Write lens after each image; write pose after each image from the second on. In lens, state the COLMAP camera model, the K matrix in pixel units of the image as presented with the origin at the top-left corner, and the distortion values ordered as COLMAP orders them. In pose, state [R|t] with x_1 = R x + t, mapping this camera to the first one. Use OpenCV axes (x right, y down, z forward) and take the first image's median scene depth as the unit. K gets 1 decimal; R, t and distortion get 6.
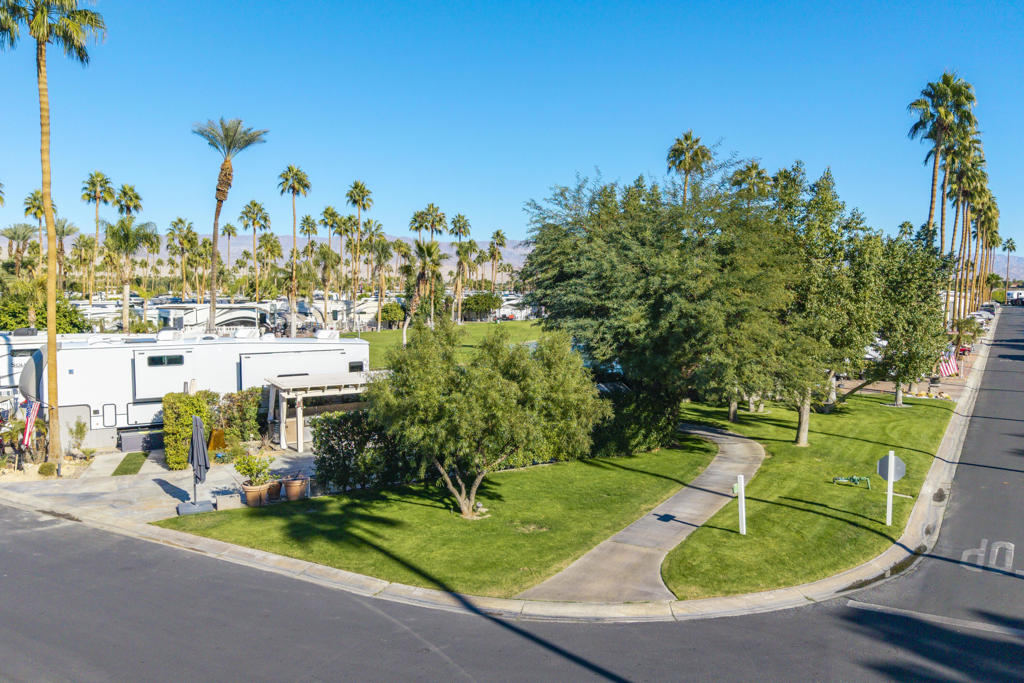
lens RADIAL K [[799.4, 0, 506.0], [0, 799.4, 339.3], [0, 0, 1]] dist [0.011480, -0.014425]
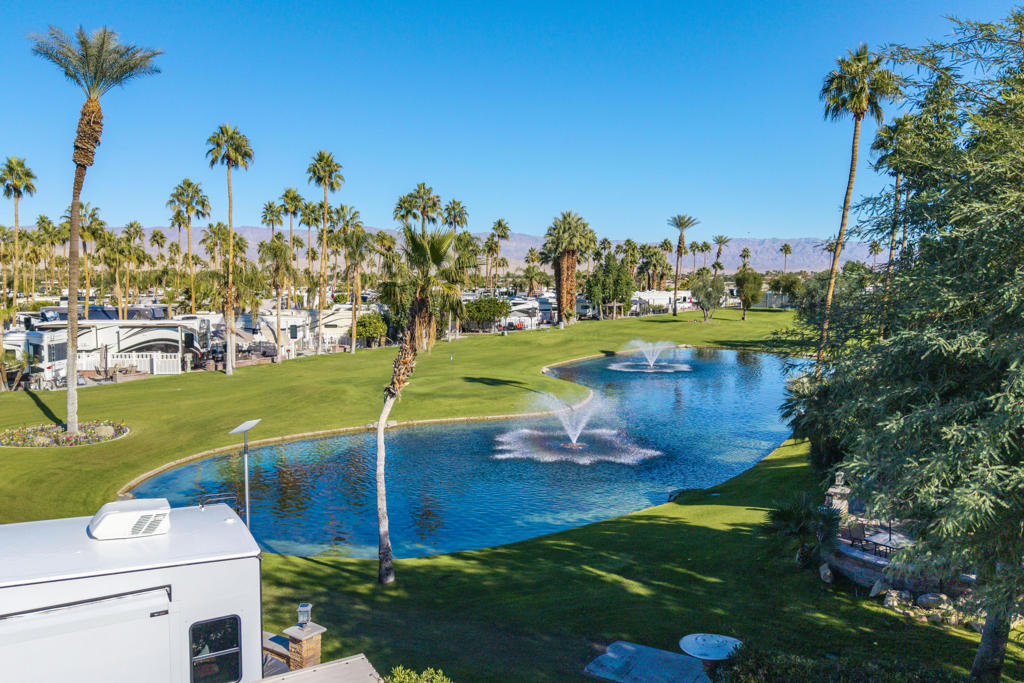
lens RADIAL K [[799.4, 0, 506.0], [0, 799.4, 339.3], [0, 0, 1]] dist [0.011480, -0.014425]
pose [[0.999820, -0.004294, 0.018462, -0.028087], [0.004113, 0.999943, 0.009850, -0.028104], [-0.018503, -0.009772, 0.999781, 0.235361]]
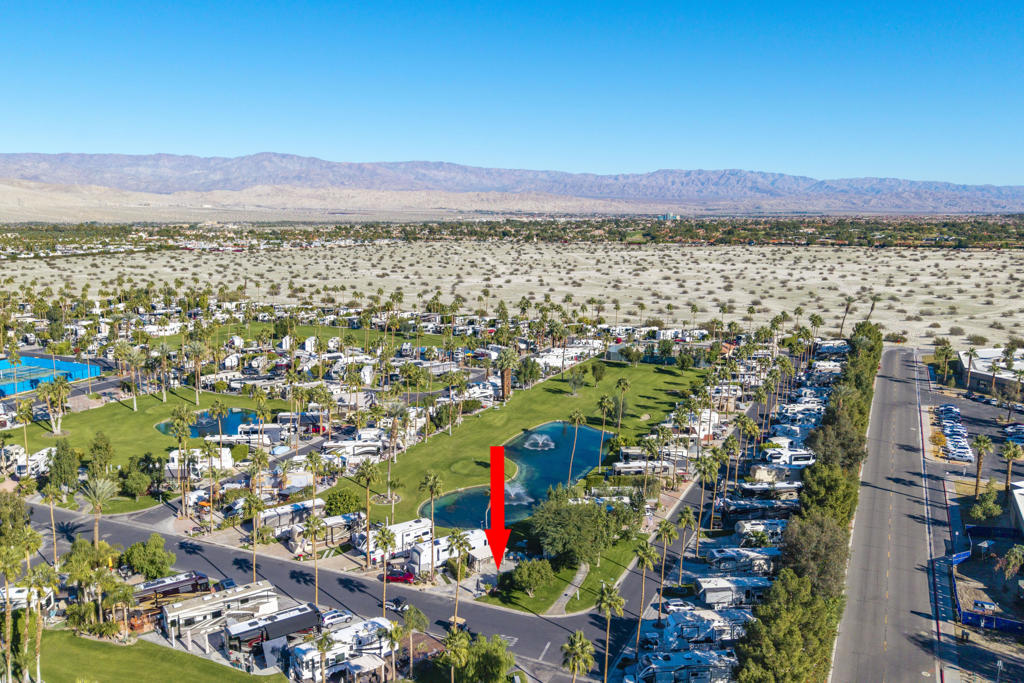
lens RADIAL K [[799.4, 0, 506.0], [0, 799.4, 339.3], [0, 0, 1]] dist [0.011480, -0.014425]
pose [[0.994493, -0.019810, 0.102915, -0.153931], [0.009504, 0.994974, 0.099677, -0.429539], [-0.104372, -0.098150, 0.989683, -0.877623]]
